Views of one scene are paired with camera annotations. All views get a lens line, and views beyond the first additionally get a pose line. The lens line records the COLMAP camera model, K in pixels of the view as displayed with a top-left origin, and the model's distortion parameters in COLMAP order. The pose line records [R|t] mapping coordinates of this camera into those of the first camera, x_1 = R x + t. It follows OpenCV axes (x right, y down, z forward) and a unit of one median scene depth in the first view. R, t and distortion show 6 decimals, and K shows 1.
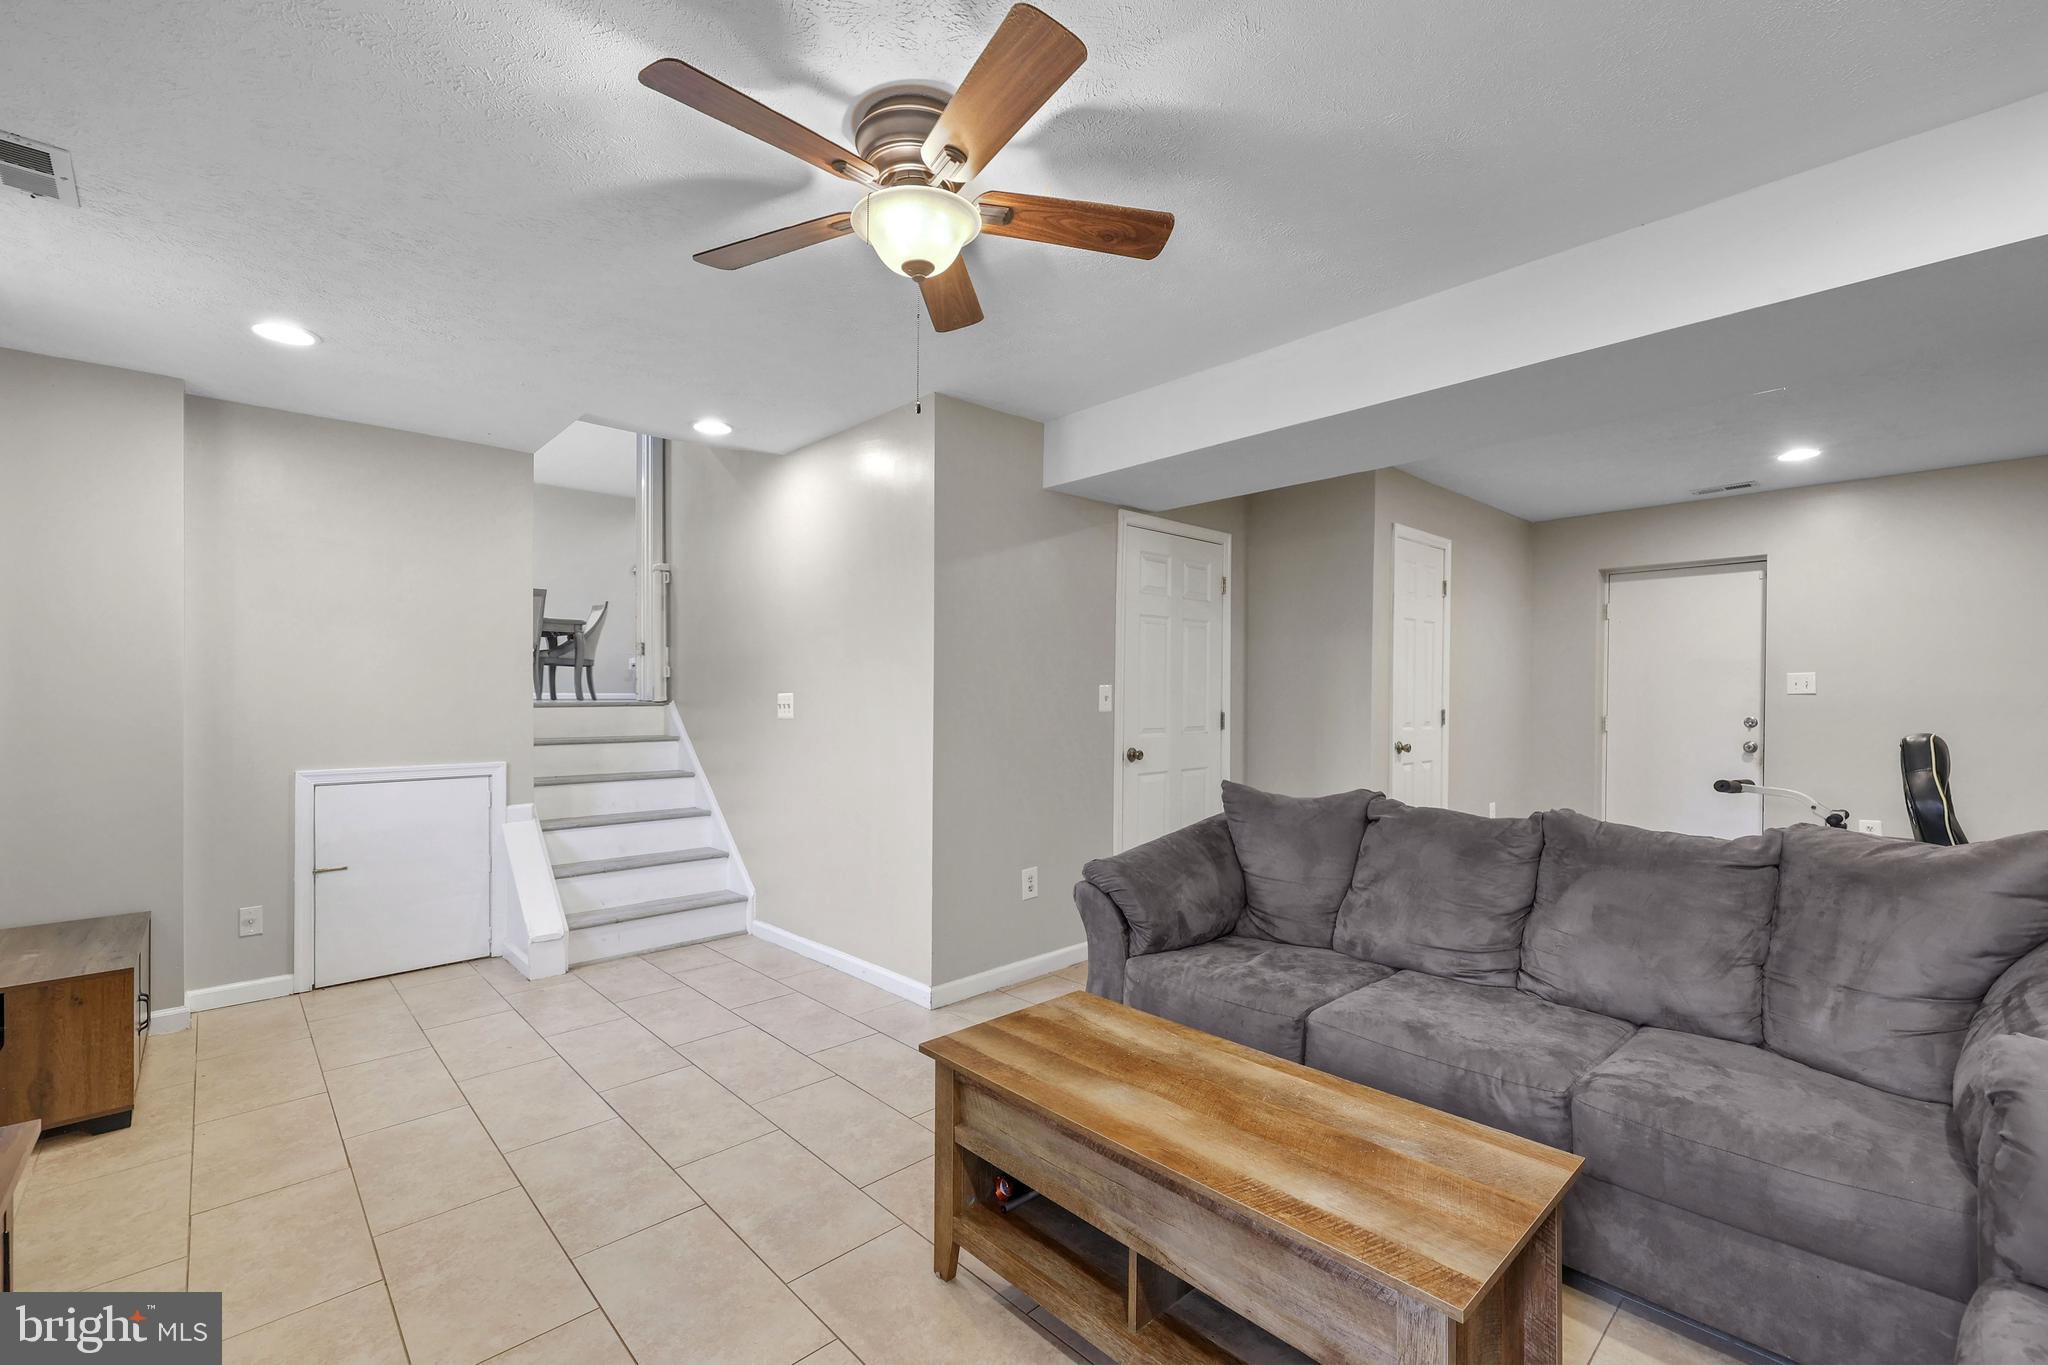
lens RADIAL K [[867.2, 0, 1018.2], [0, 867.2, 714.5], [0, 0, 1]] dist [0.001820, 0.000115]
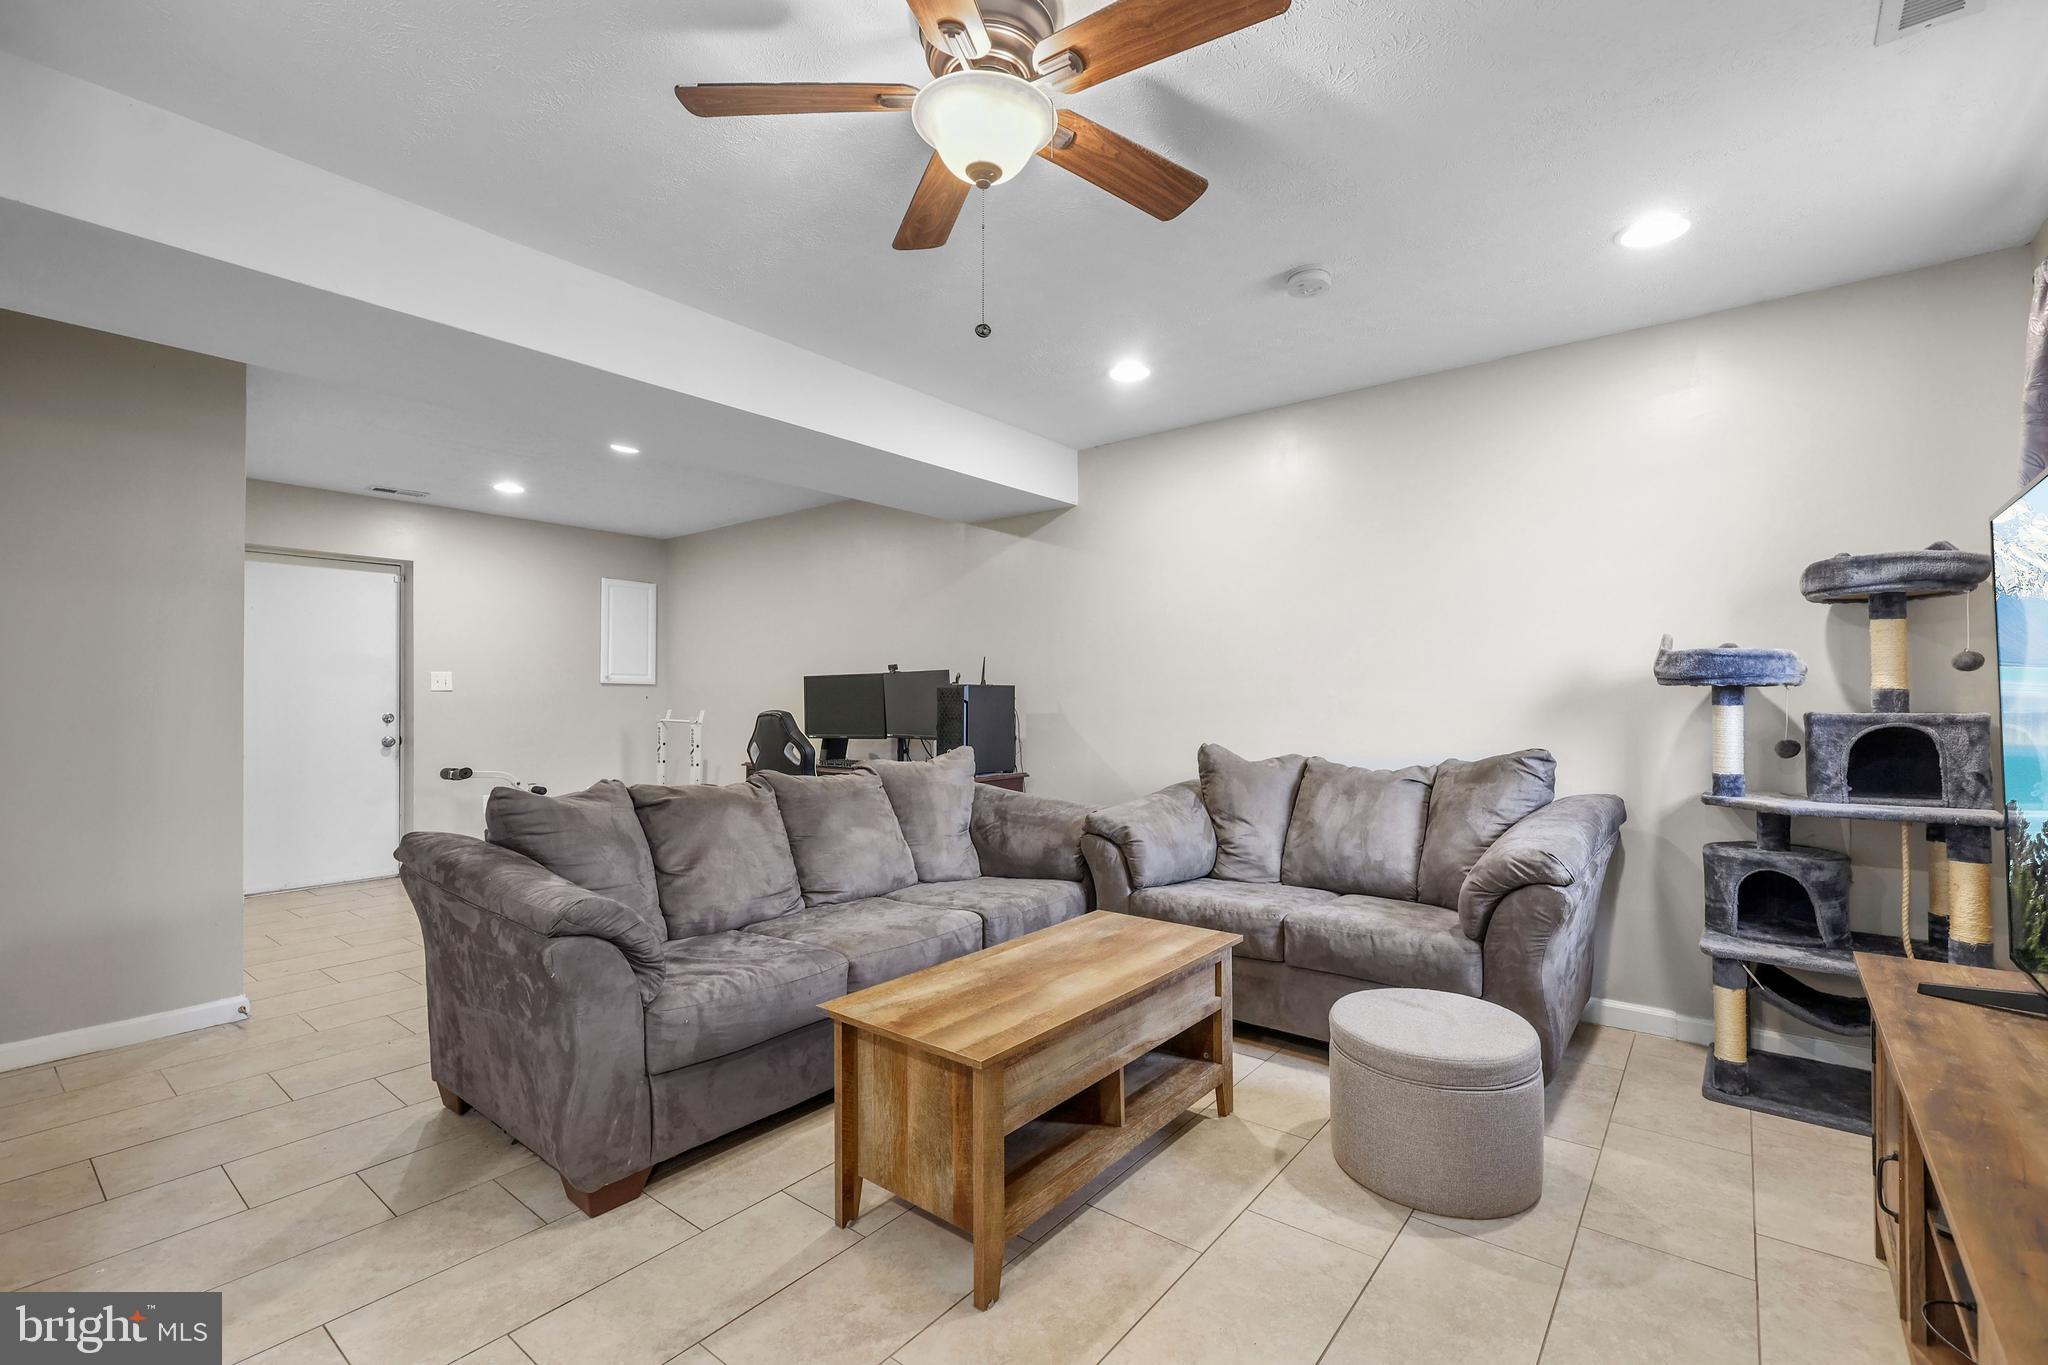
lens RADIAL K [[972.4, 0, 1024.0], [0, 972.4, 682.5], [0, 0, 1]] dist [-0.000017, 0.000058]
pose [[-0.179954, 0.020827, 0.983454, -1.181878], [0.028987, 0.999454, -0.015862, 0.019447], [-0.983248, 0.025653, -0.180460, 1.220048]]
